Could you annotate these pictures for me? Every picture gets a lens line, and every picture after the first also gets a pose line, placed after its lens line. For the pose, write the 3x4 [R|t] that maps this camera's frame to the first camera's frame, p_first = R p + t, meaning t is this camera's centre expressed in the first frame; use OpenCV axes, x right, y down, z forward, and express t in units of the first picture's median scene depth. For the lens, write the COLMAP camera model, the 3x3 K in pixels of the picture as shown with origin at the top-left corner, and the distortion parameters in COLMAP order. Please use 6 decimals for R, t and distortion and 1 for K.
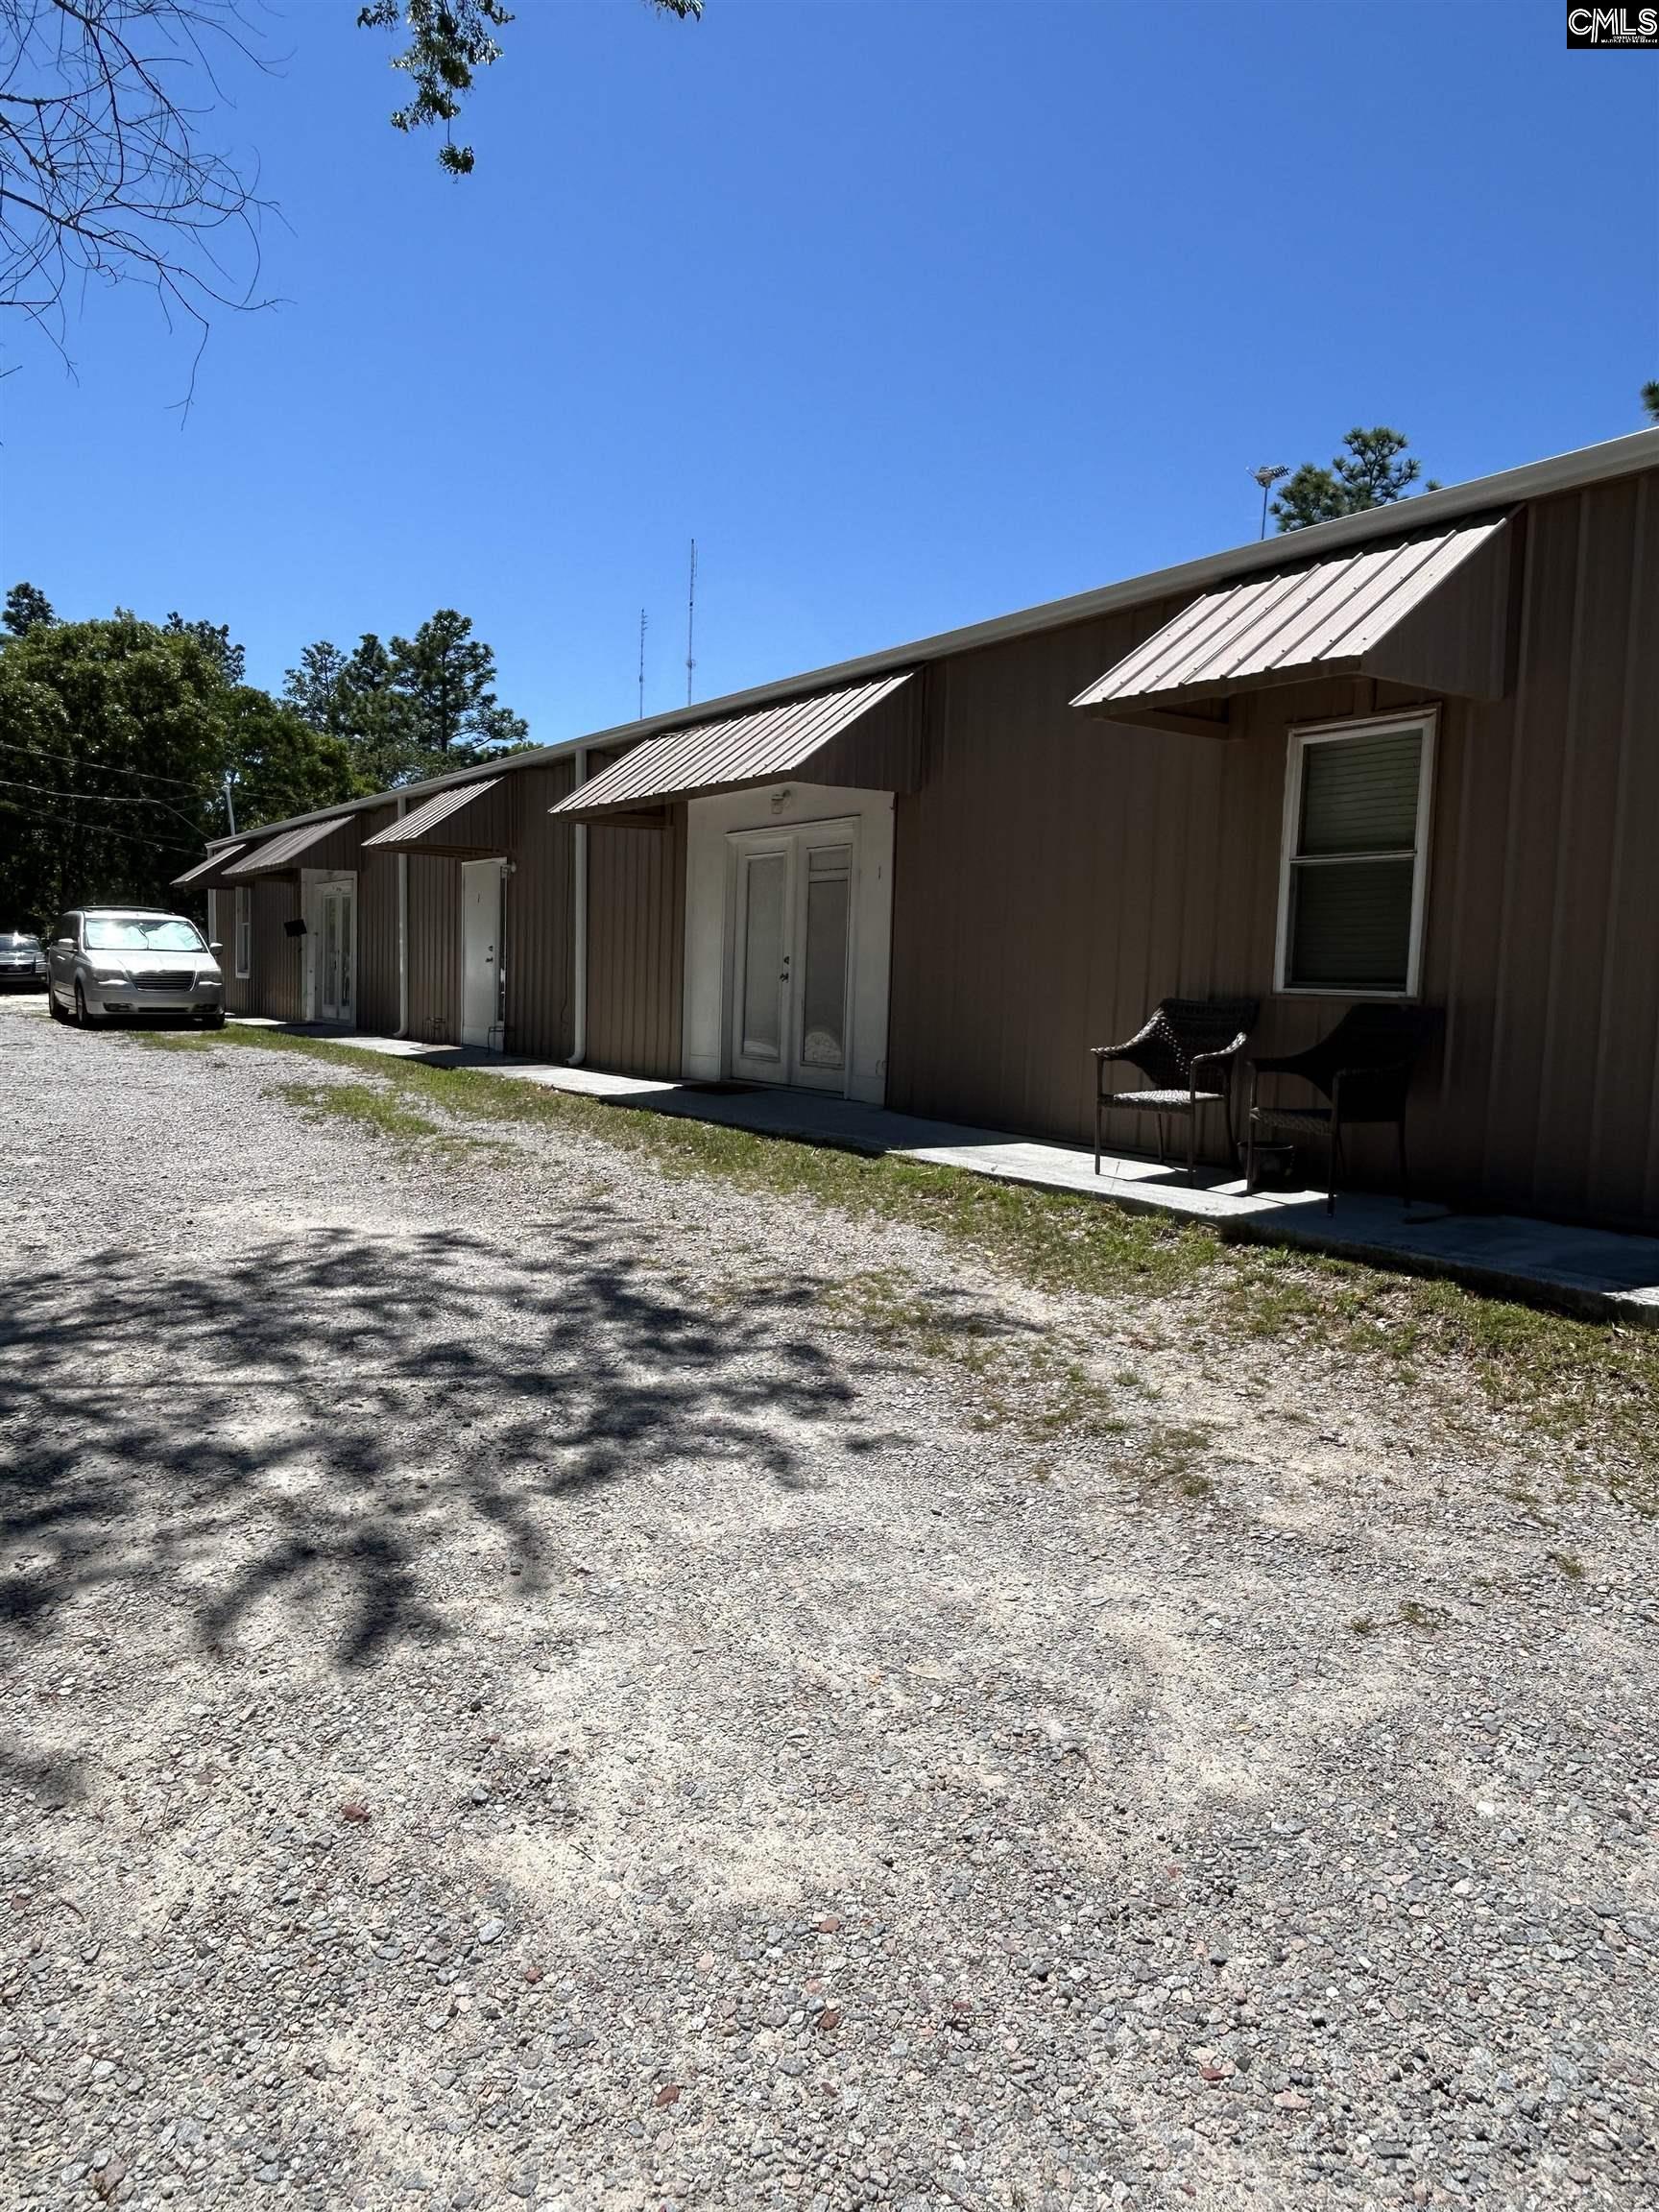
lens RADIAL K [[1391.3, 0, 830.6], [0, 1391.3, 1103.7], [0, 0, 1]] dist [-0.004011, -0.000827]
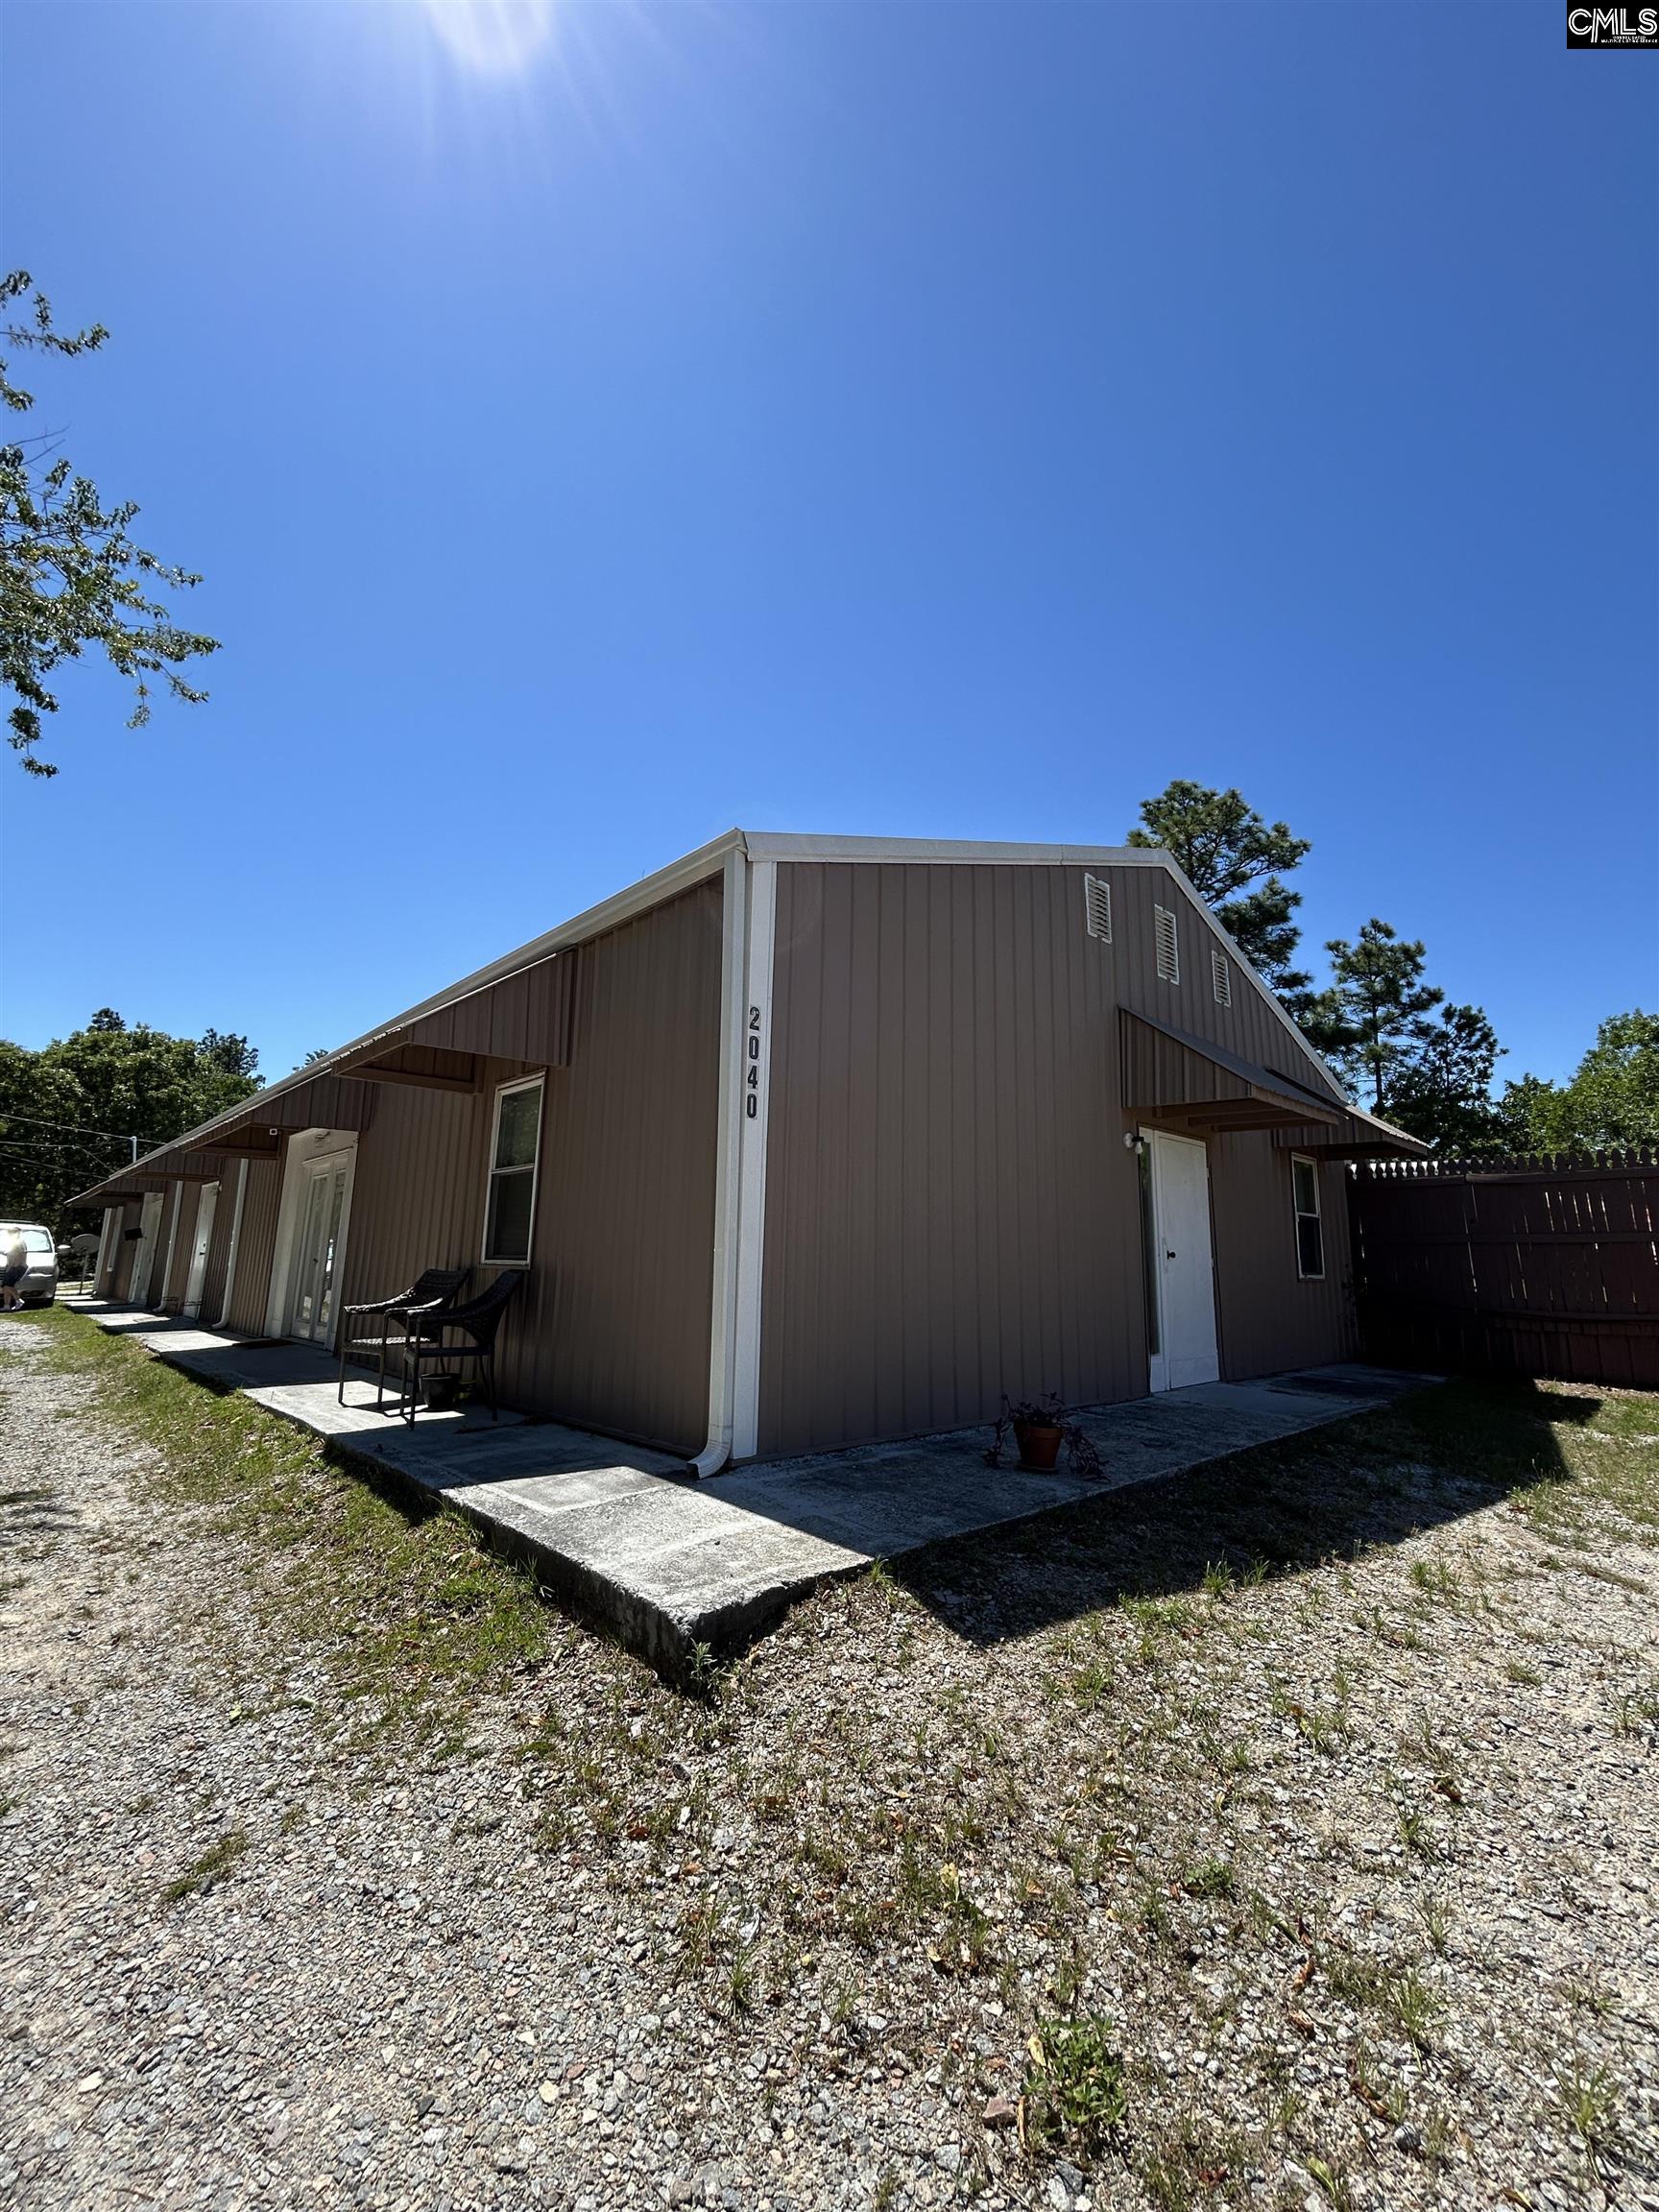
lens RADIAL K [[888.5, 0, 829.4], [0, 888.5, 1108.8], [0, 0, 1]] dist [0.000398, 0.000025]
pose [[0.989800, 0.005572, 0.142357, 0.540774], [0.031553, 0.965845, -0.257191, 0.013261], [-0.138928, 0.259059, 0.955818, 0.036150]]
